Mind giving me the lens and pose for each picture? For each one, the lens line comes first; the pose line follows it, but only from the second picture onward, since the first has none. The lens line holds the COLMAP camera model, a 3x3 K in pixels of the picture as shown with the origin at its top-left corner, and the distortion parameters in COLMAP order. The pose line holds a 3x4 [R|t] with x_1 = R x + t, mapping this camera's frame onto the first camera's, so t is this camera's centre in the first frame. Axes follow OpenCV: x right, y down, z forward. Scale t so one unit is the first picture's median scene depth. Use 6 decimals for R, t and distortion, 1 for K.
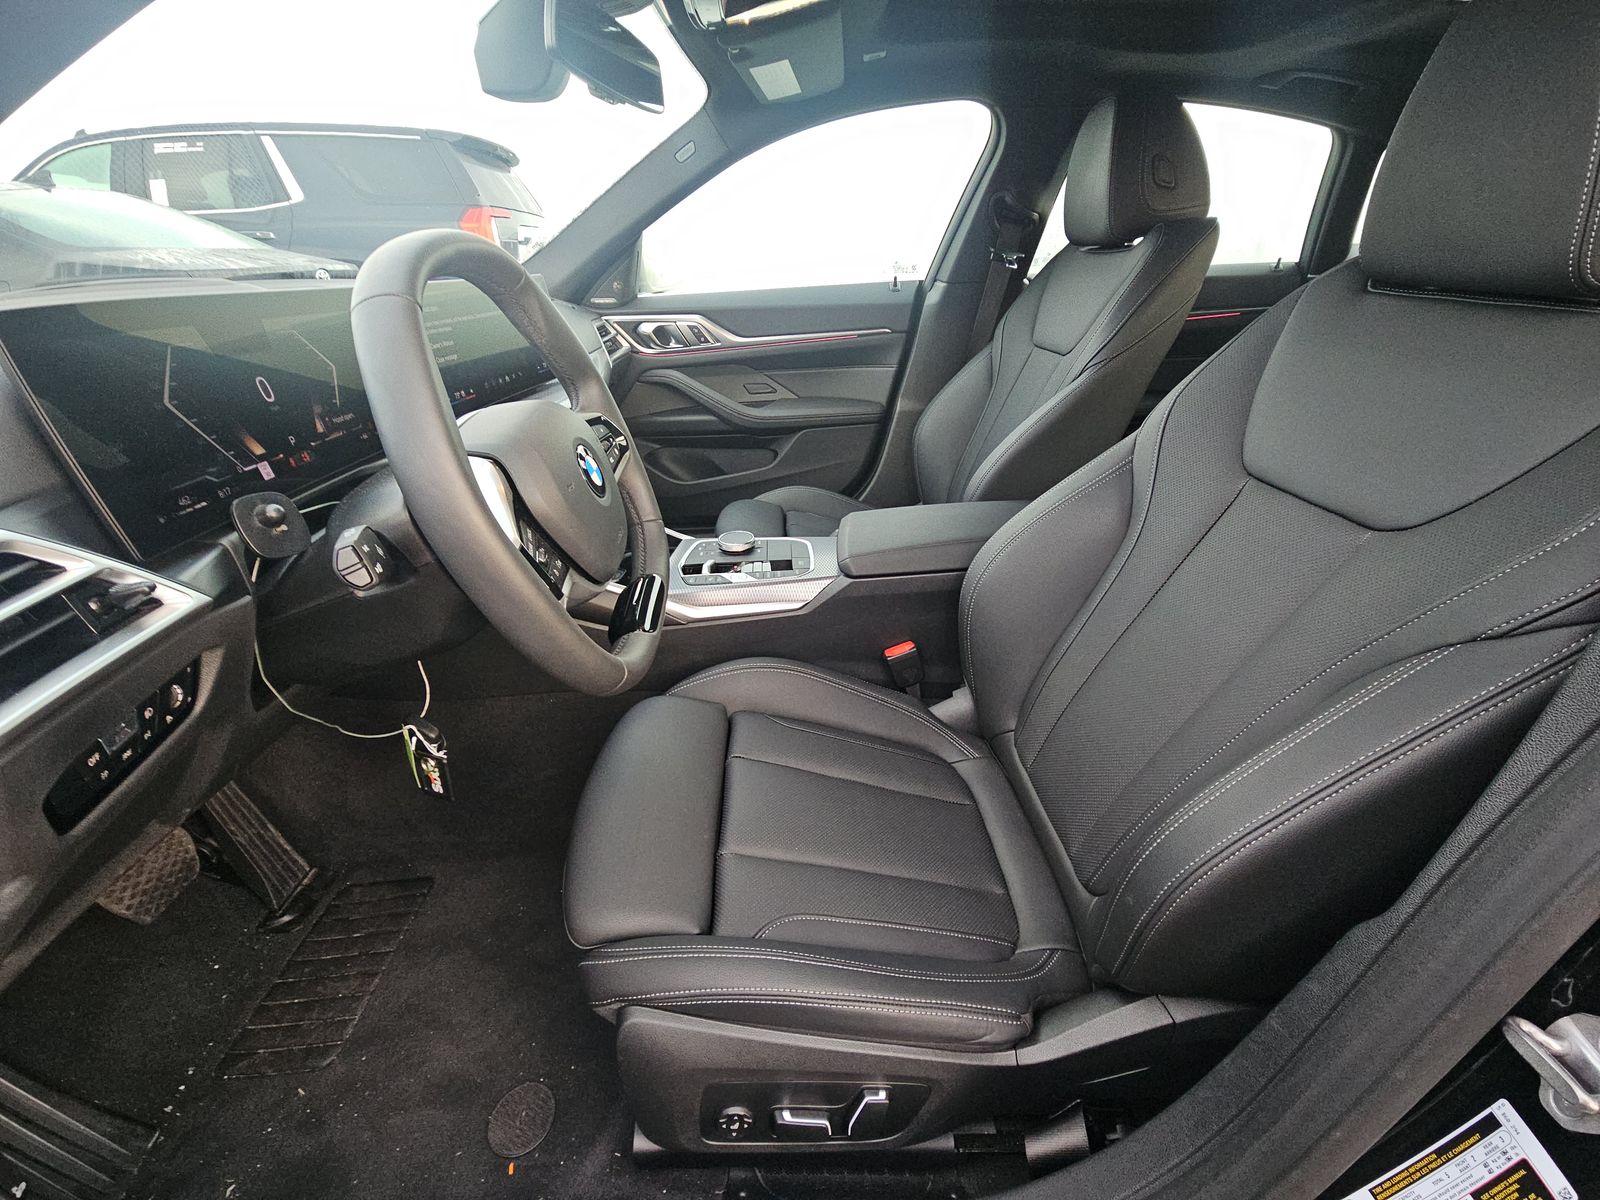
lens RADIAL K [[643.1, 0, 800.0], [0, 643.1, 600.0], [0, 0, 1]] dist [-0.000615, -0.000160]
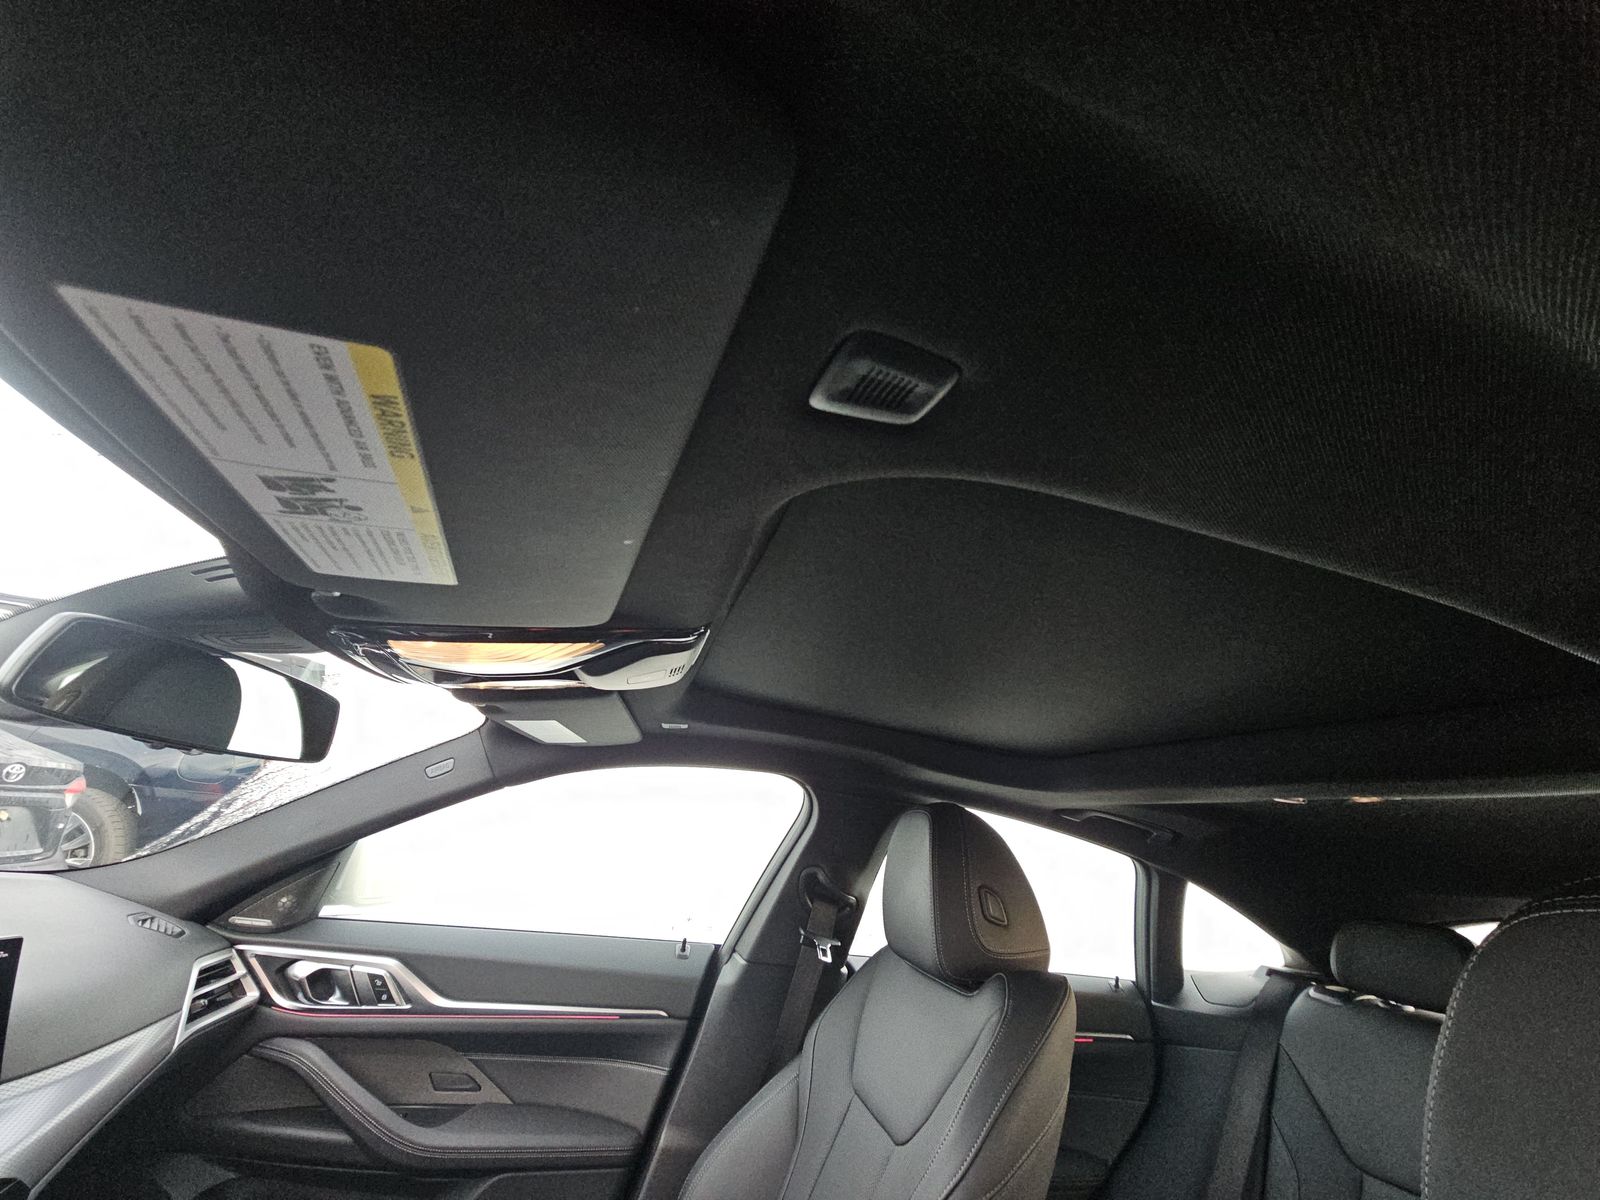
lens RADIAL K [[643.1, 0, 800.0], [0, 643.1, 600.0], [0, 0, 1]] dist [-0.000615, -0.000160]
pose [[0.965082, 0.213645, 0.151569, 0.077308], [-0.033531, 0.674616, -0.737407, -0.209117], [-0.259795, 0.706575, 0.658224, 0.159932]]
